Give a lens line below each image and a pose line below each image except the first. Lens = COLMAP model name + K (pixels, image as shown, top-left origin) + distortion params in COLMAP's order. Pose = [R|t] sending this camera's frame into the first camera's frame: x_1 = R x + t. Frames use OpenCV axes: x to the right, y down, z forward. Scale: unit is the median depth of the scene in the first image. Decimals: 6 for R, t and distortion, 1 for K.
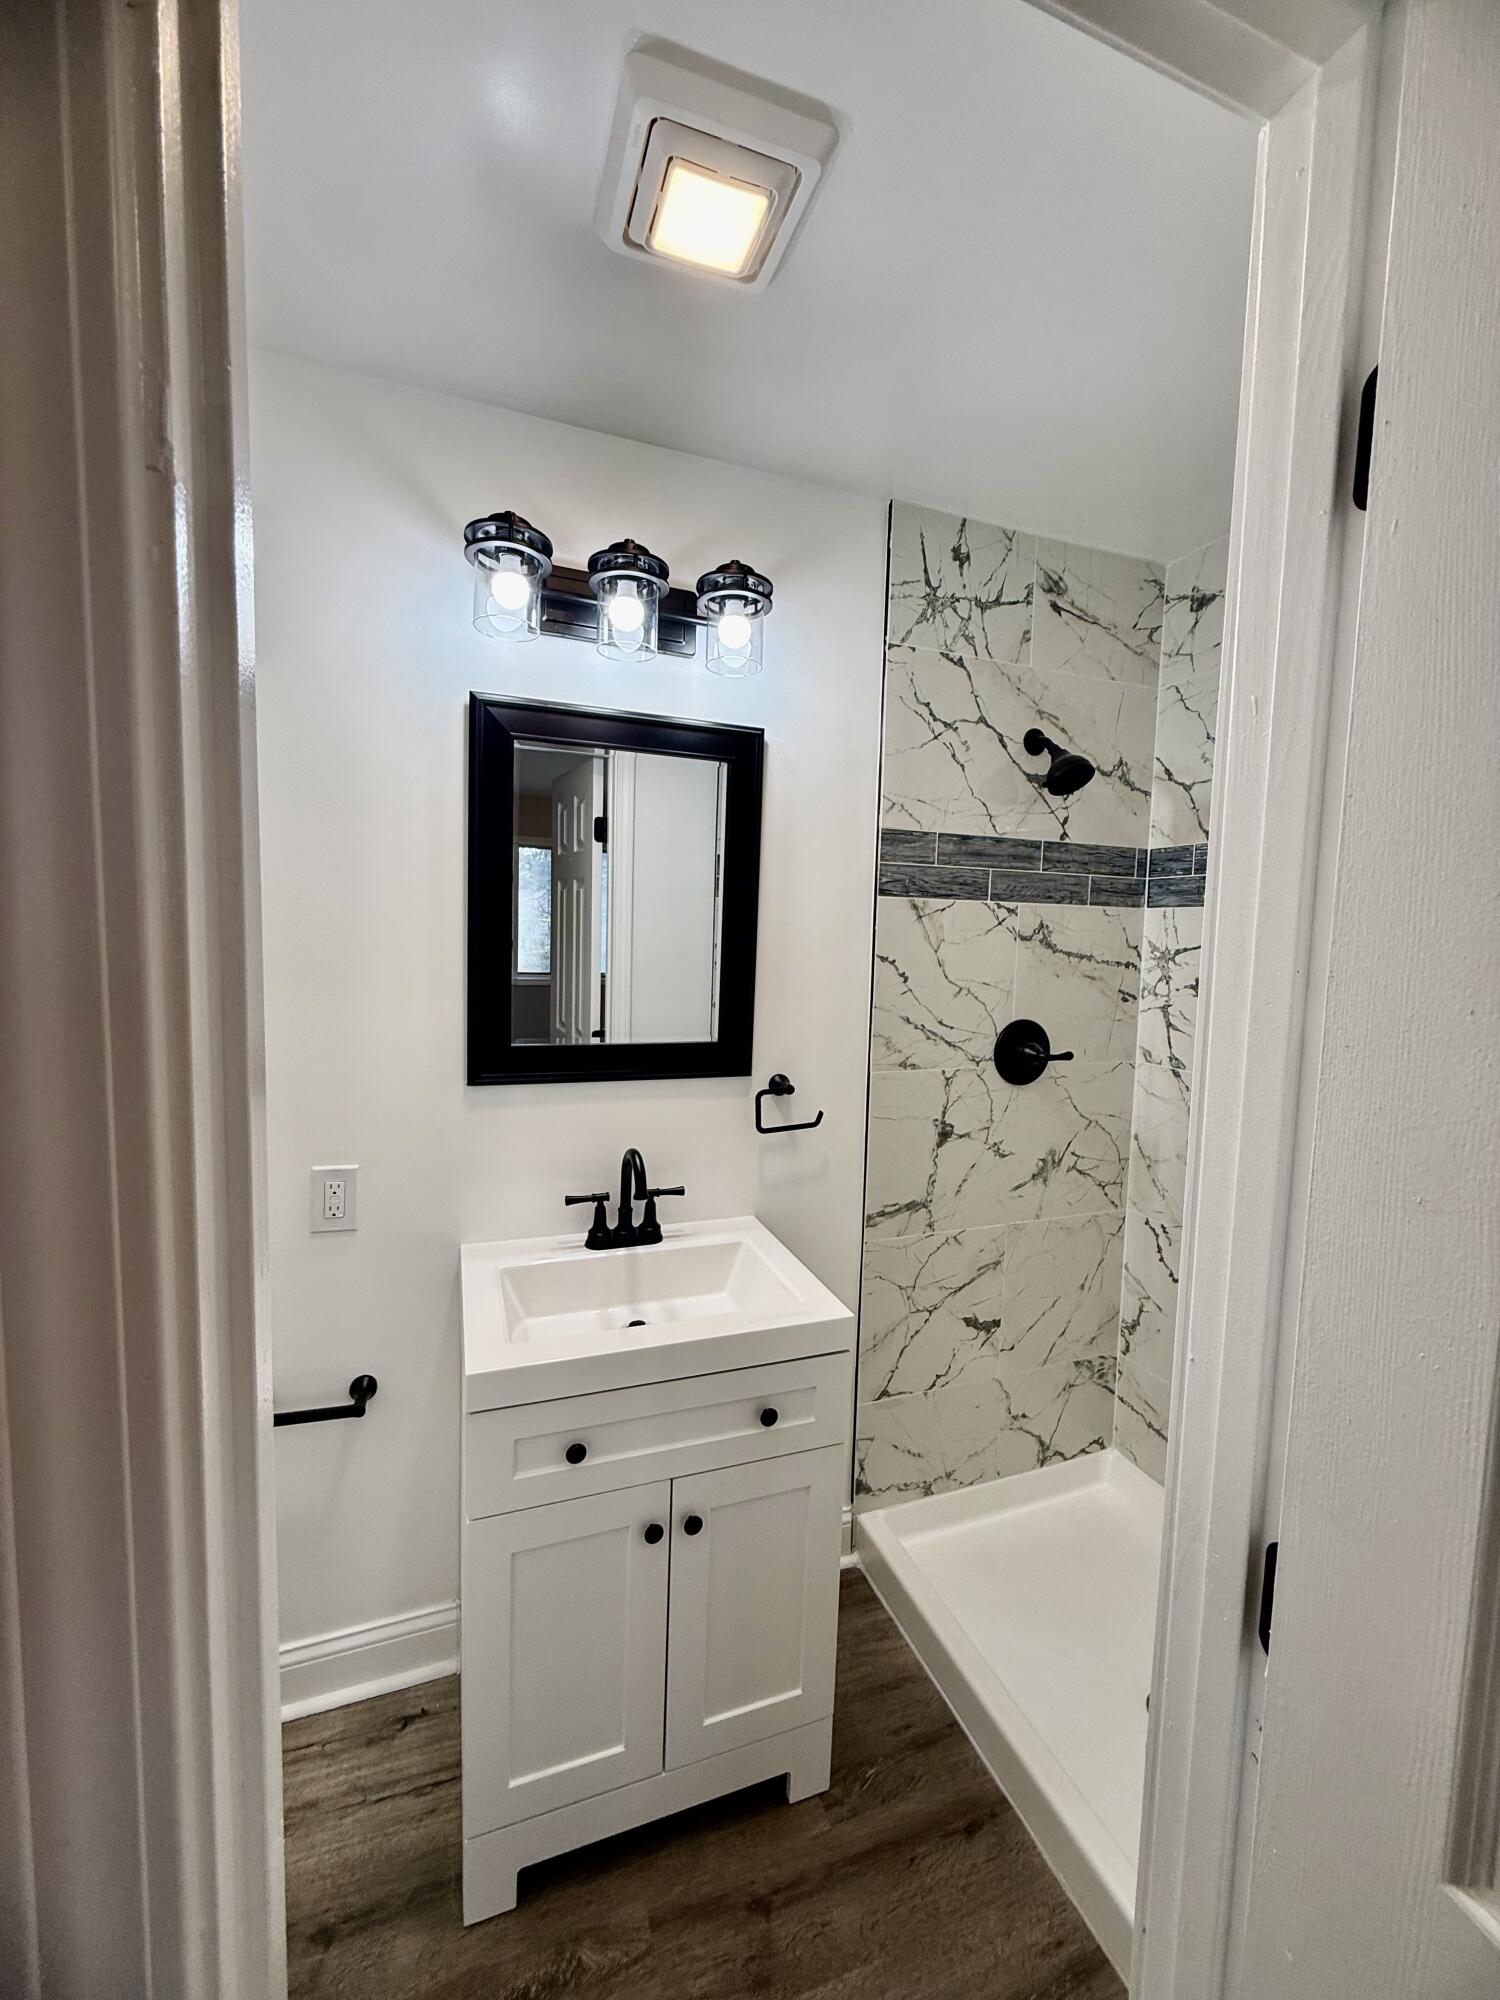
lens RADIAL K [[798.8, 0, 745.4], [0, 798.8, 998.7], [0, 0, 1]] dist [0.000408, -0.000316]
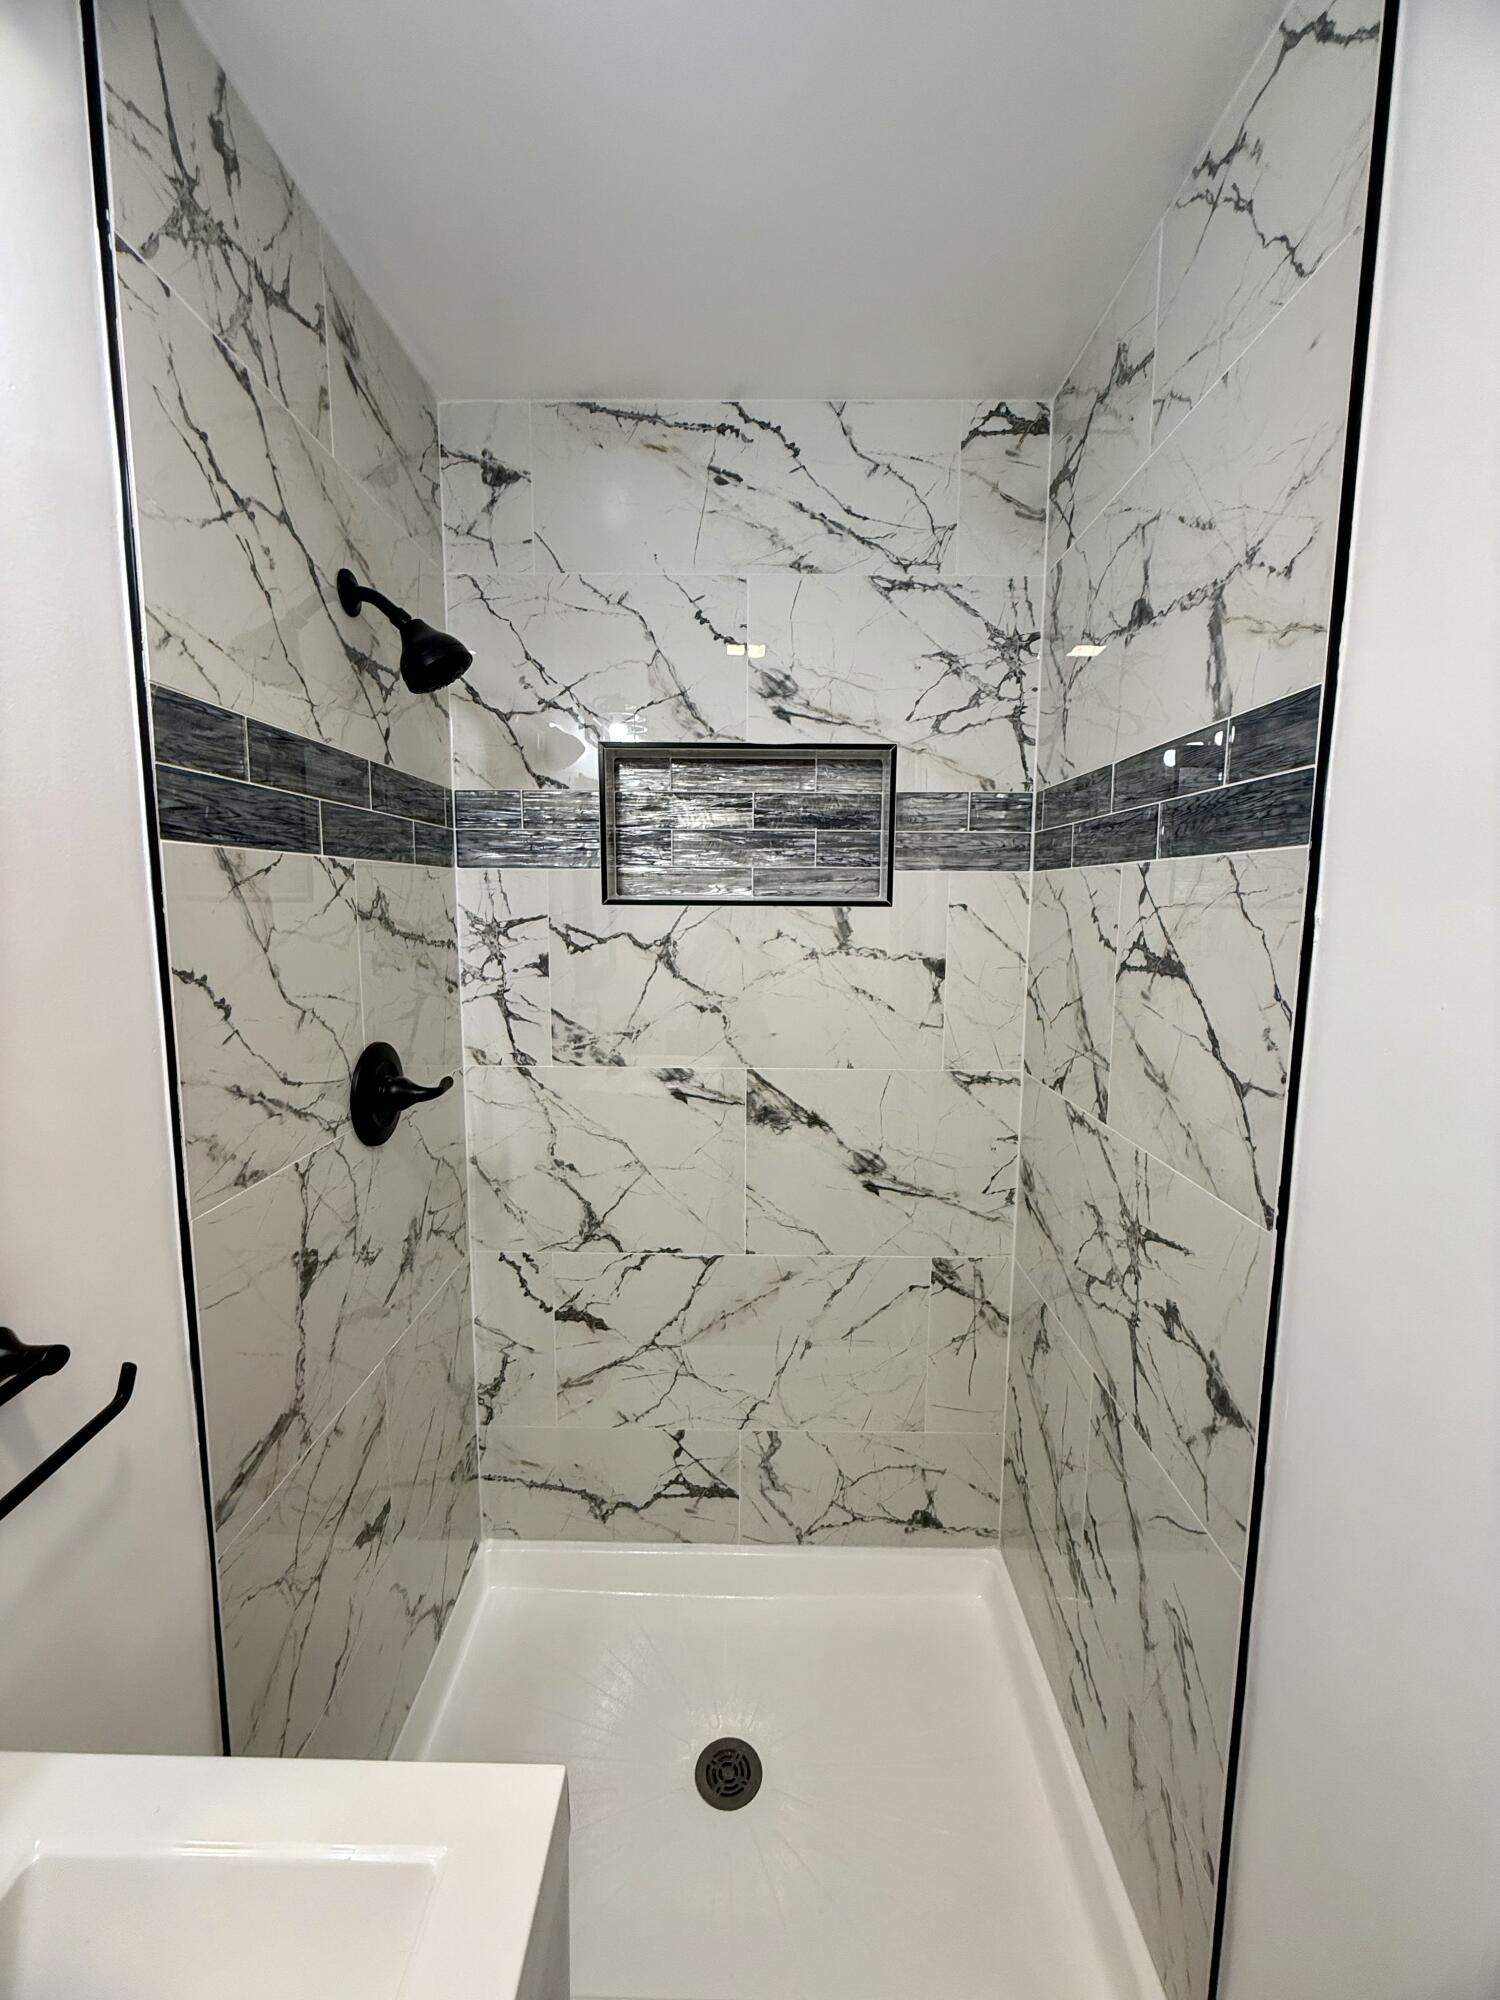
lens RADIAL K [[798.8, 0, 747.3], [0, 798.8, 995.3], [0, 0, 1]] dist [0.000408, -0.000316]
pose [[0.360980, -0.136465, 0.922535, -0.130926], [0.080918, 0.990088, 0.114796, -0.062320], [-0.929056, 0.033211, 0.368444, 0.498882]]
